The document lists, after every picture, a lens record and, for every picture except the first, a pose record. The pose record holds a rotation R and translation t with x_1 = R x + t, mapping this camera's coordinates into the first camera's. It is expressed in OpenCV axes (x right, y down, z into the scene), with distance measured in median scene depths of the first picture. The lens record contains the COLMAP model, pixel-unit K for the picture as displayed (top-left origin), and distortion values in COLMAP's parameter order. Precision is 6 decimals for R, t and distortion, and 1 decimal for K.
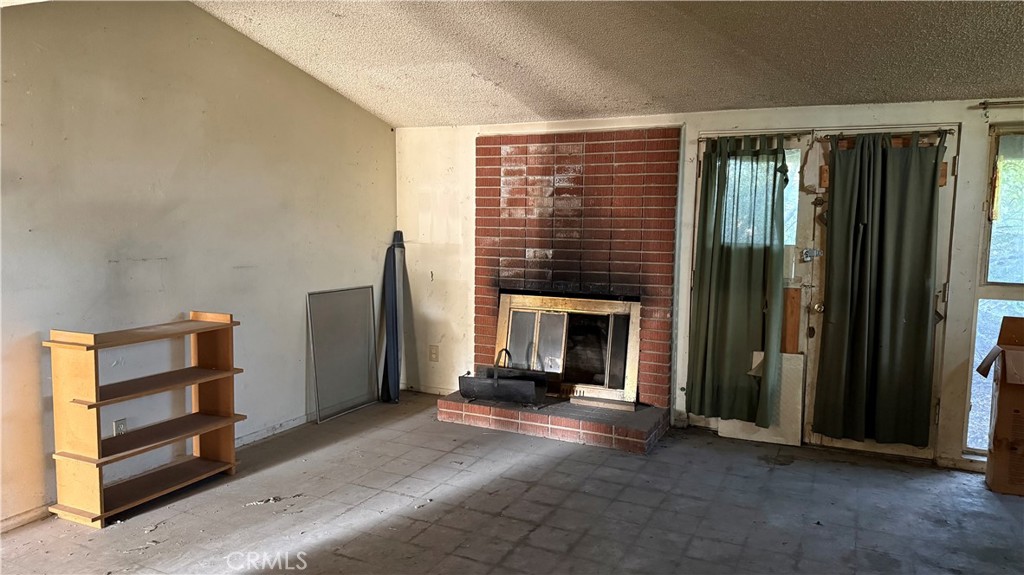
lens RADIAL K [[713.0, 0, 512.0], [0, 713.0, 287.5], [0, 0, 1]] dist [0.089256, -0.133298]
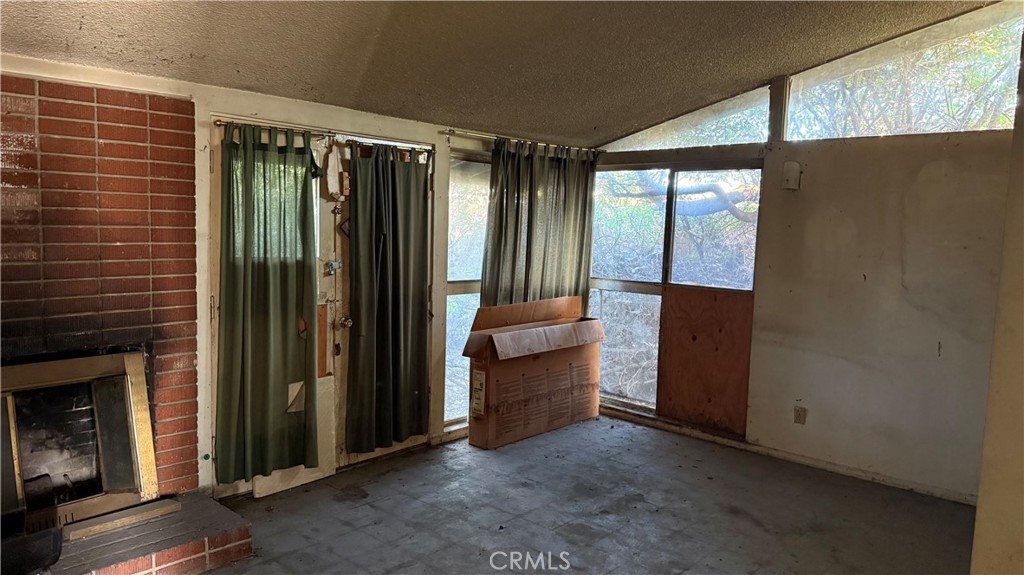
lens RADIAL K [[713.0, 0, 512.0], [0, 713.0, 287.5], [0, 0, 1]] dist [0.089256, -0.133298]
pose [[0.275438, -0.091122, 0.956990, -0.404937], [0.069052, 0.994801, 0.074847, -0.071875], [-0.958835, 0.045467, 0.280299, 0.518523]]
